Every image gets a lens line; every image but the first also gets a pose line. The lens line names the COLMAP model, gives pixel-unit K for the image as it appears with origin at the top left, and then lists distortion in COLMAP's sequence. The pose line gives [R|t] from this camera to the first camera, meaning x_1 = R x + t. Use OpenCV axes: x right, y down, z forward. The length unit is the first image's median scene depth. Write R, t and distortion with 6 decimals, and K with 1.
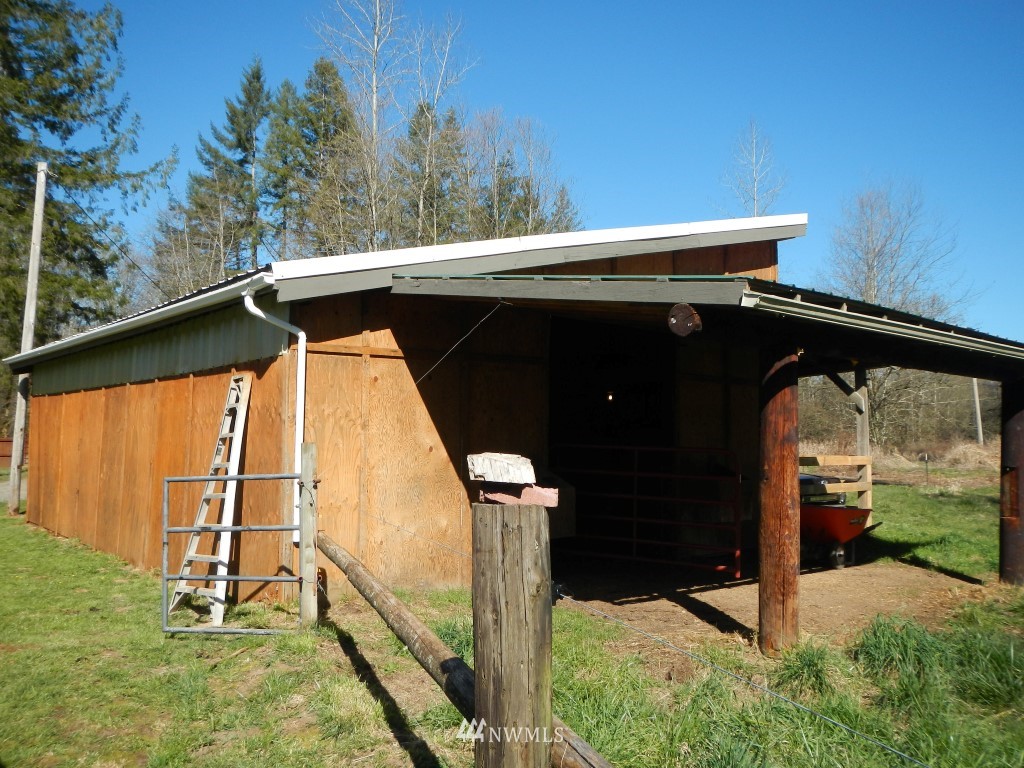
lens RADIAL K [[847.9, 0, 518.8], [0, 847.9, 382.5], [0, 0, 1]] dist [0.083598, -0.005327]
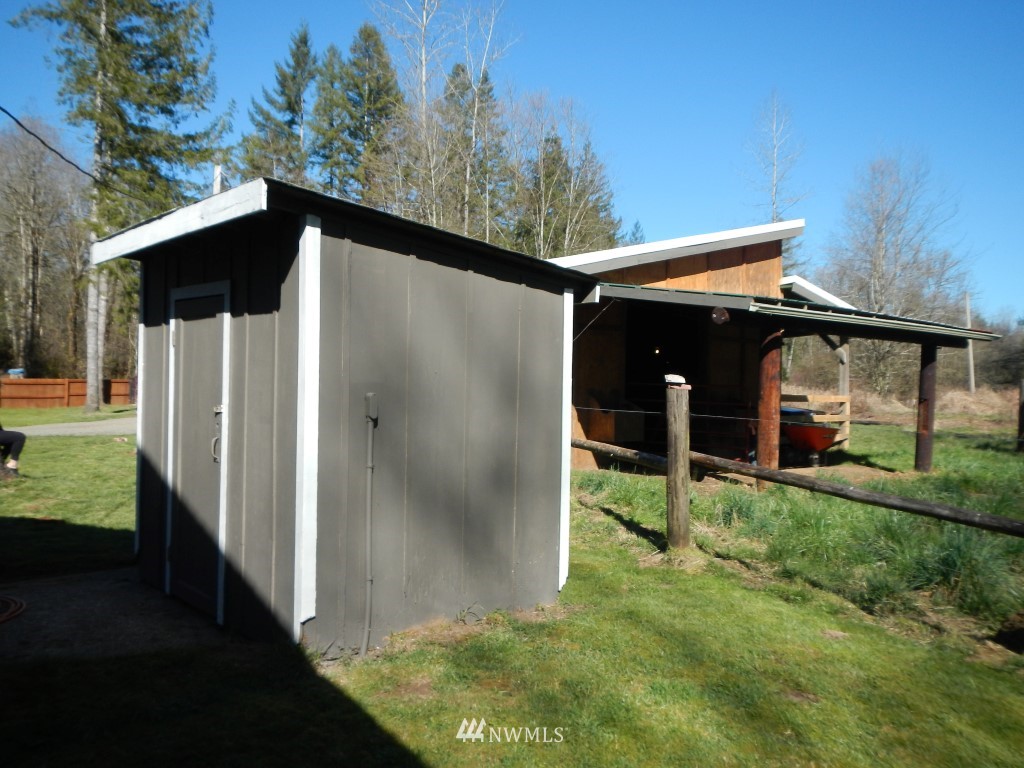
lens RADIAL K [[847.9, 0, 516.7], [0, 847.9, 381.4], [0, 0, 1]] dist [0.083598, -0.005327]
pose [[0.999758, 0.008329, -0.020348, -0.025249], [-0.007106, 0.998206, 0.059452, -0.003912], [0.020806, -0.059293, 0.998024, -0.105624]]
